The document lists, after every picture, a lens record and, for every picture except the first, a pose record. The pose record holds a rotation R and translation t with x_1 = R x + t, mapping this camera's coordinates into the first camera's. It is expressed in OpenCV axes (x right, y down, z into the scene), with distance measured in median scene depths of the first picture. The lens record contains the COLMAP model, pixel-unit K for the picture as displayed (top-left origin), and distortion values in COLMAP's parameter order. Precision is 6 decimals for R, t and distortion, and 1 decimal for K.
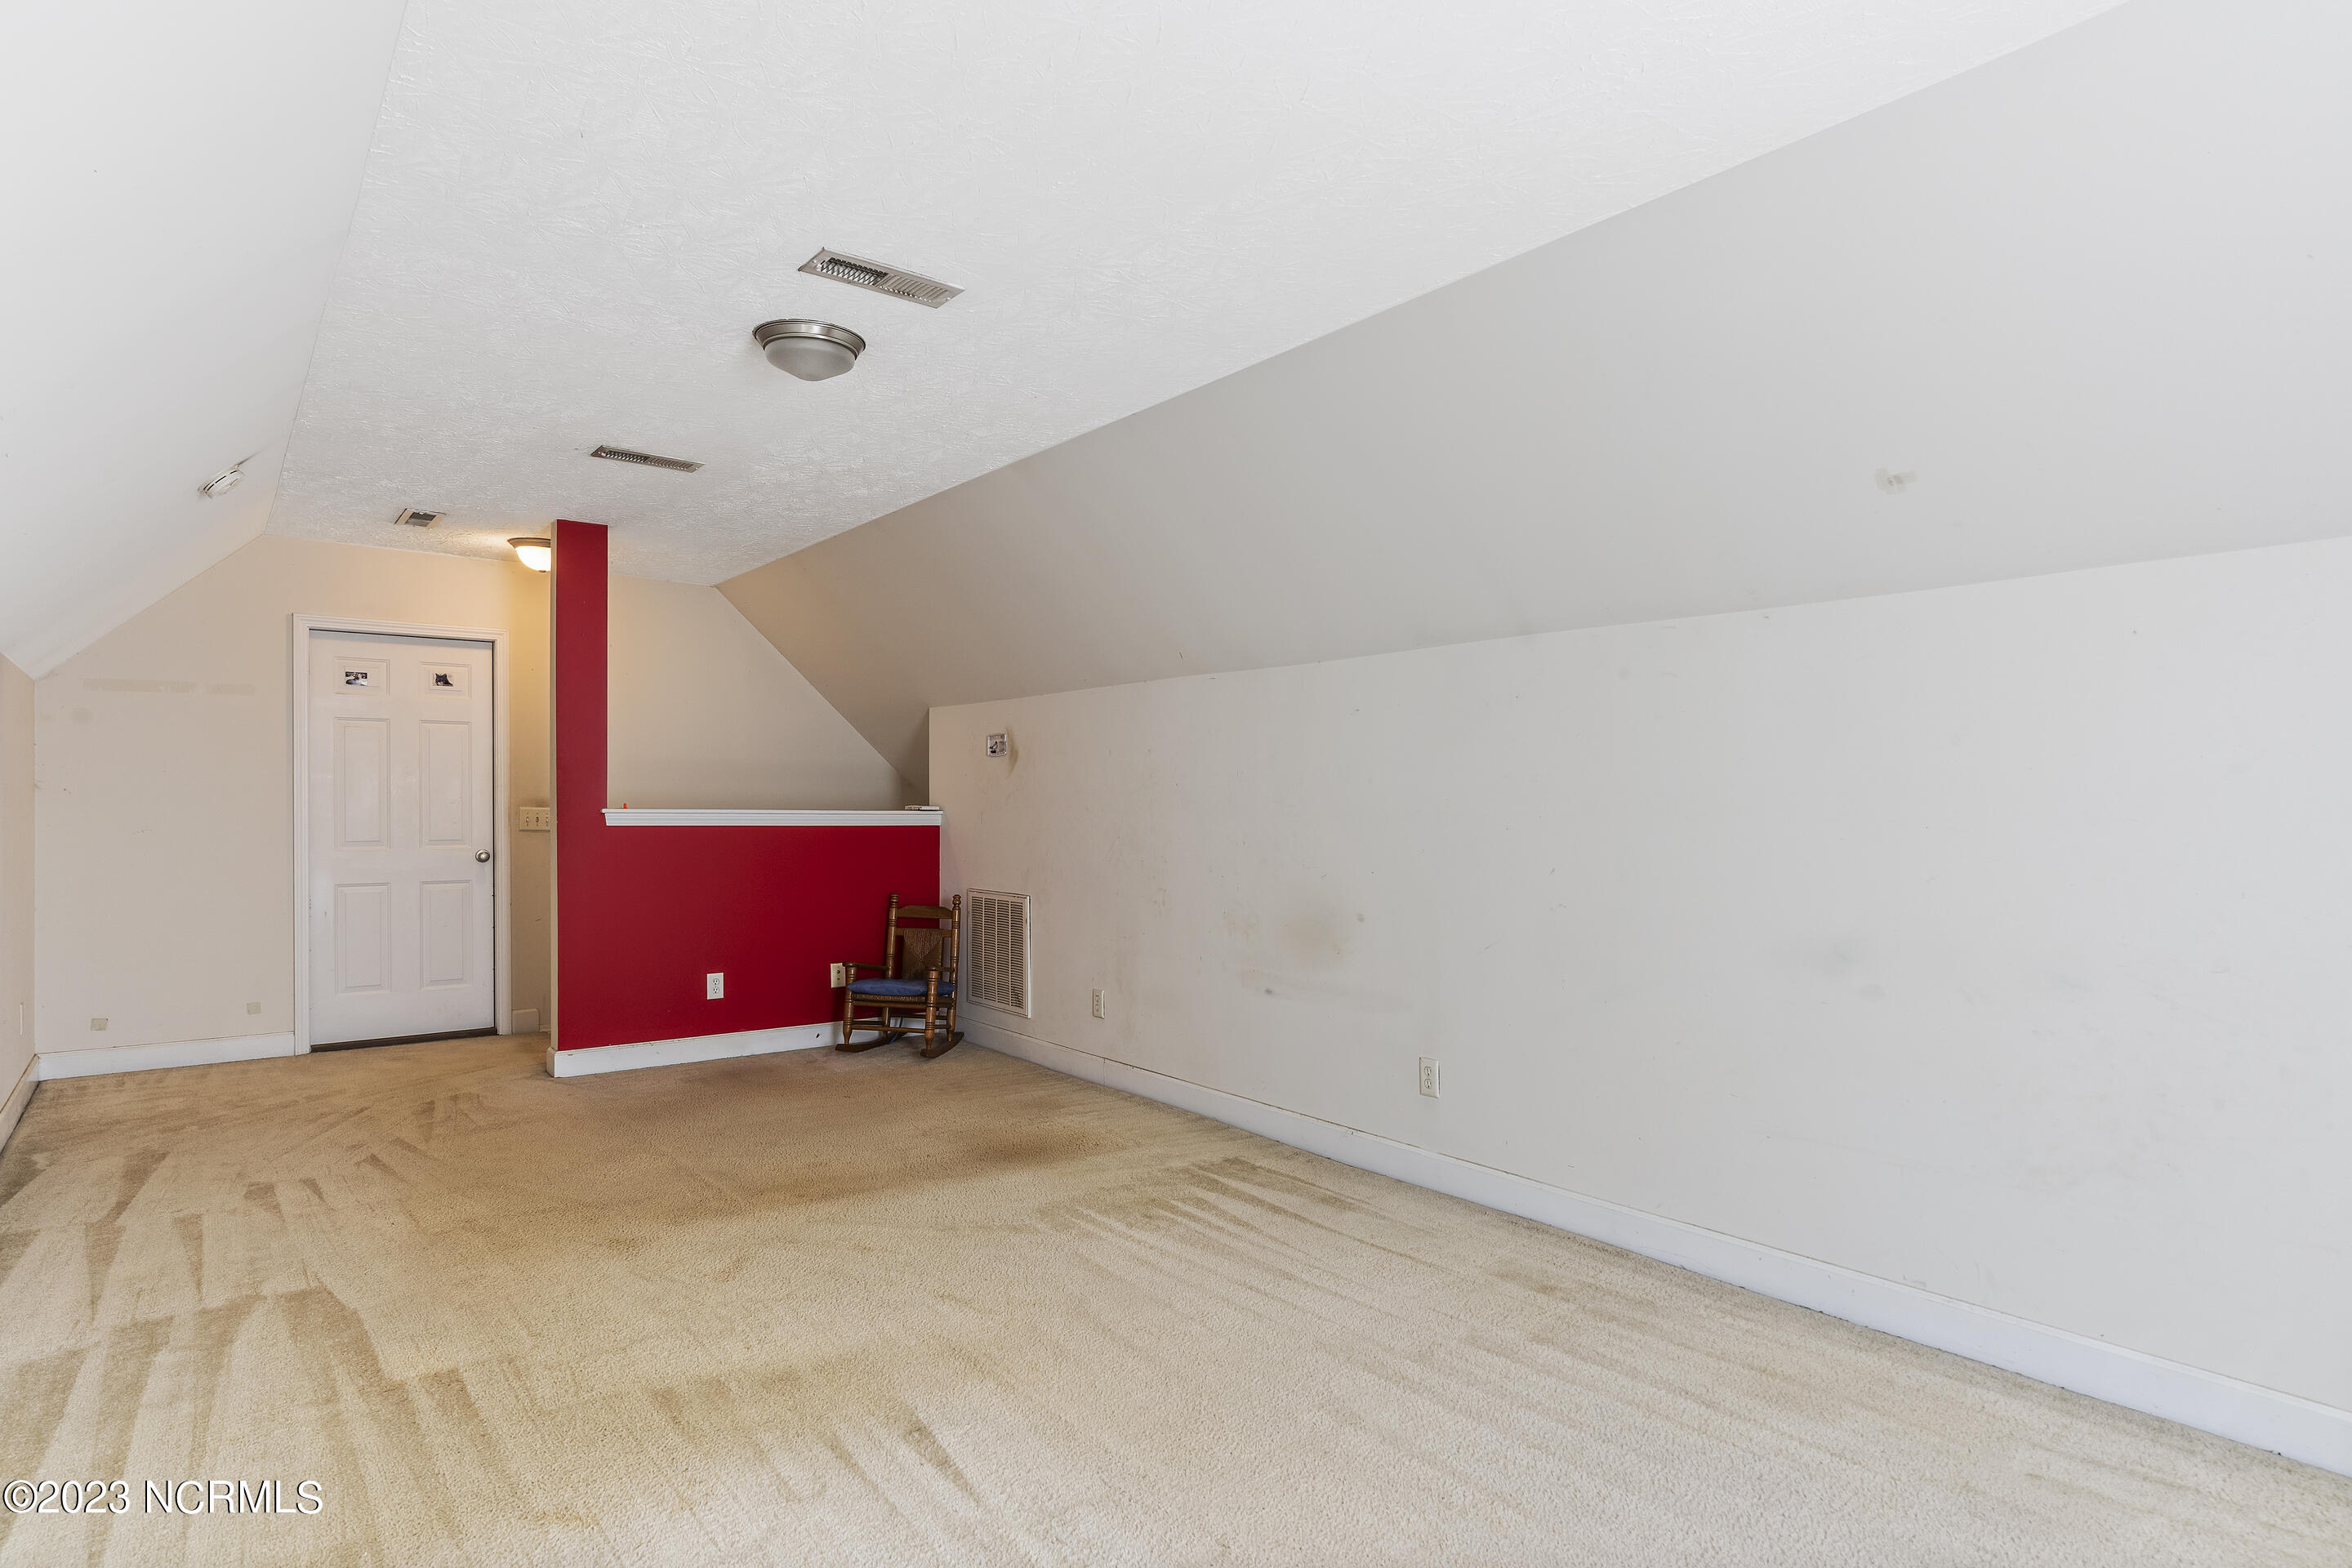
lens RADIAL K [[1256.8, 0, 1161.3], [0, 1256.8, 791.4], [0, 0, 1]] dist [-0.000507, -0.000137]
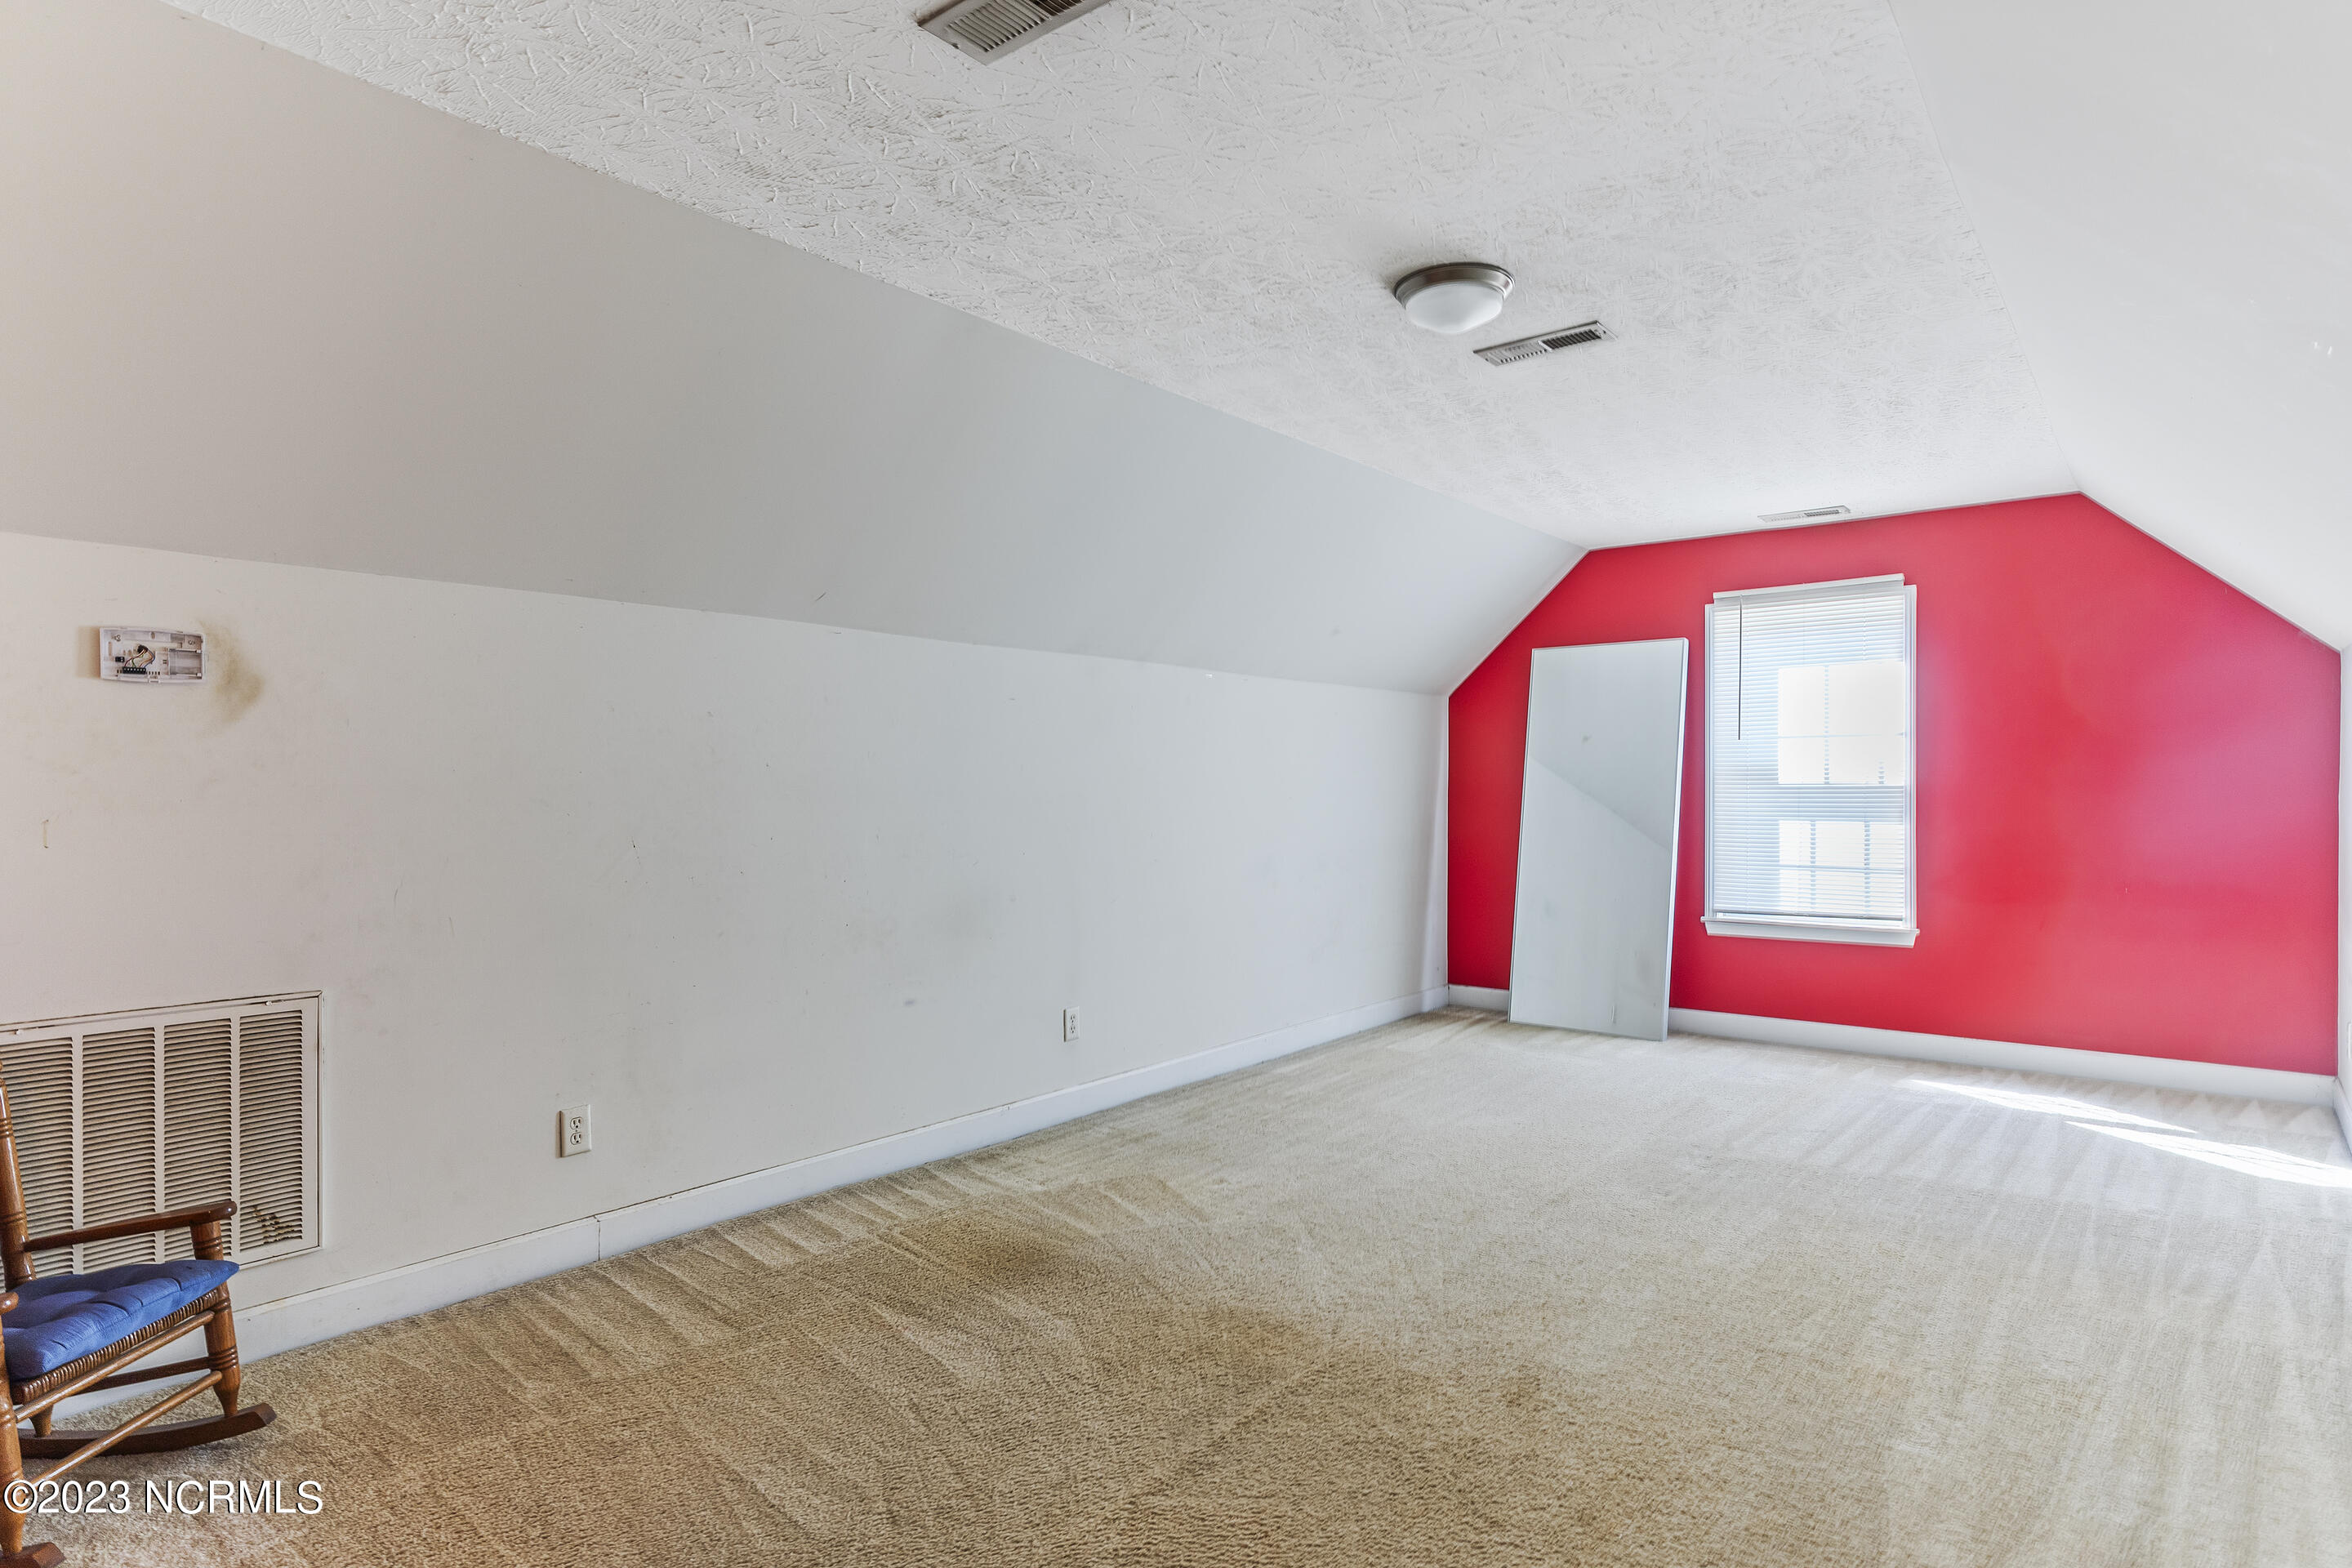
lens RADIAL K [[1256.8, 0, 1161.3], [0, 1256.8, 791.4], [0, 0, 1]] dist [-0.000507, -0.000137]
pose [[-0.233718, -0.003757, 0.972297, -0.803920], [-0.004229, 0.999987, 0.002847, 0.006771], [-0.972295, -0.003446, -0.233731, 1.015051]]
